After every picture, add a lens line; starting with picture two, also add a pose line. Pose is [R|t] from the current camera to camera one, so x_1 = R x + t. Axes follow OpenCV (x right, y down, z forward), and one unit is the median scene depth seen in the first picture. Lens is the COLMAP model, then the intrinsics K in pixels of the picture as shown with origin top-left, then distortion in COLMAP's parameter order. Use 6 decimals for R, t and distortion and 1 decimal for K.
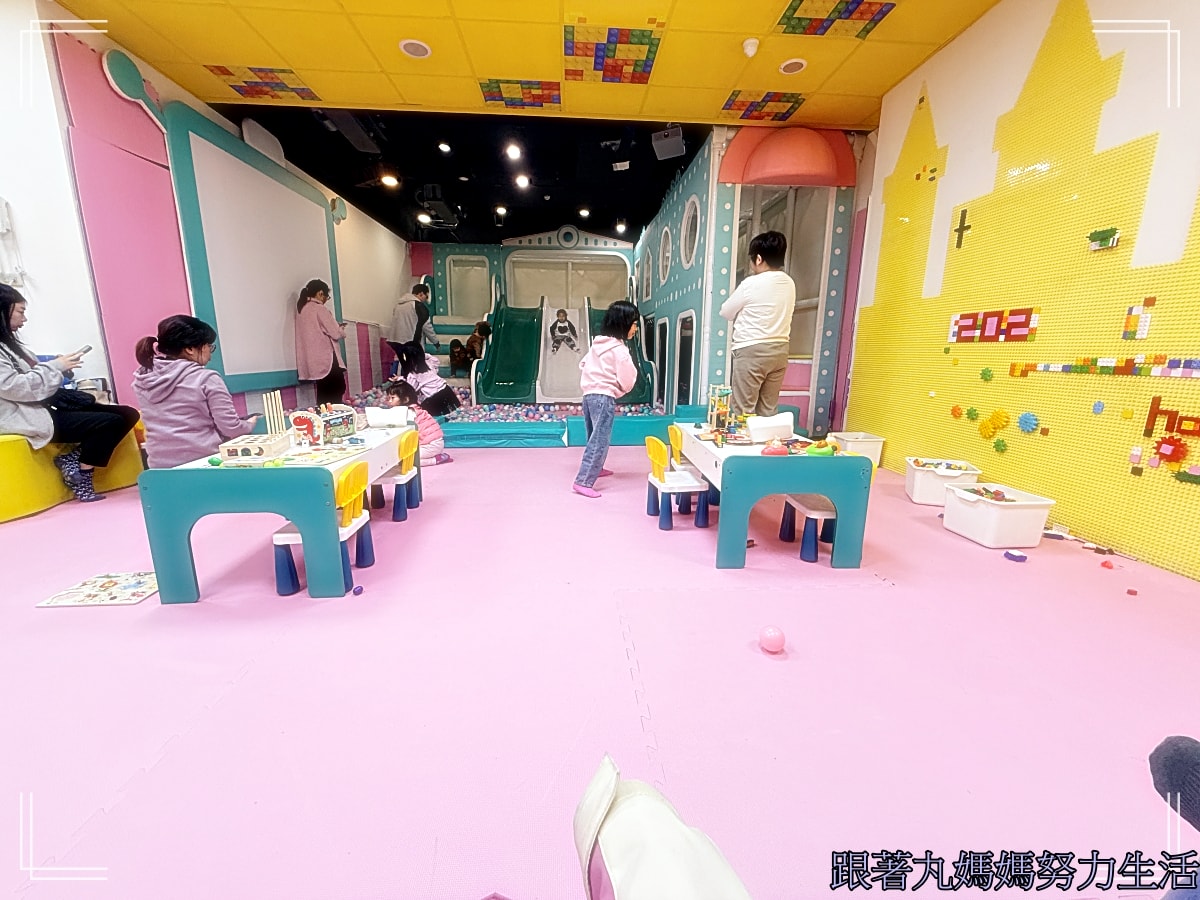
lens RADIAL K [[473.8, 0, 598.9], [0, 473.8, 443.9], [0, 0, 1]] dist [-0.009169, -0.000090]
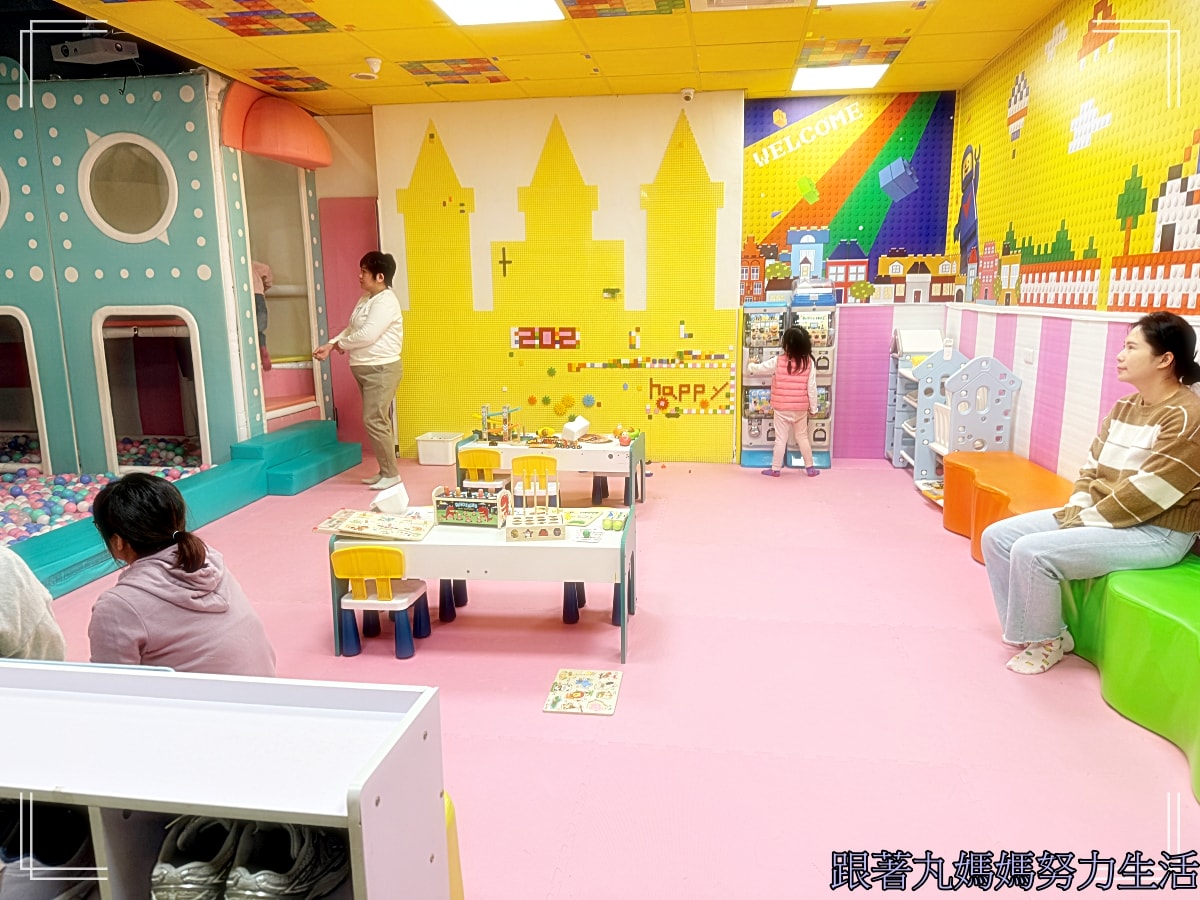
lens RADIAL K [[861.3, 0, 603.0], [0, 861.3, 455.4], [0, 0, 1]] dist [0.001633, -0.008948]
pose [[0.191376, -0.194462, 0.962060, -1.786949], [0.195644, 0.968065, 0.156758, -0.294793], [-0.961821, 0.158221, 0.223309, 0.330437]]
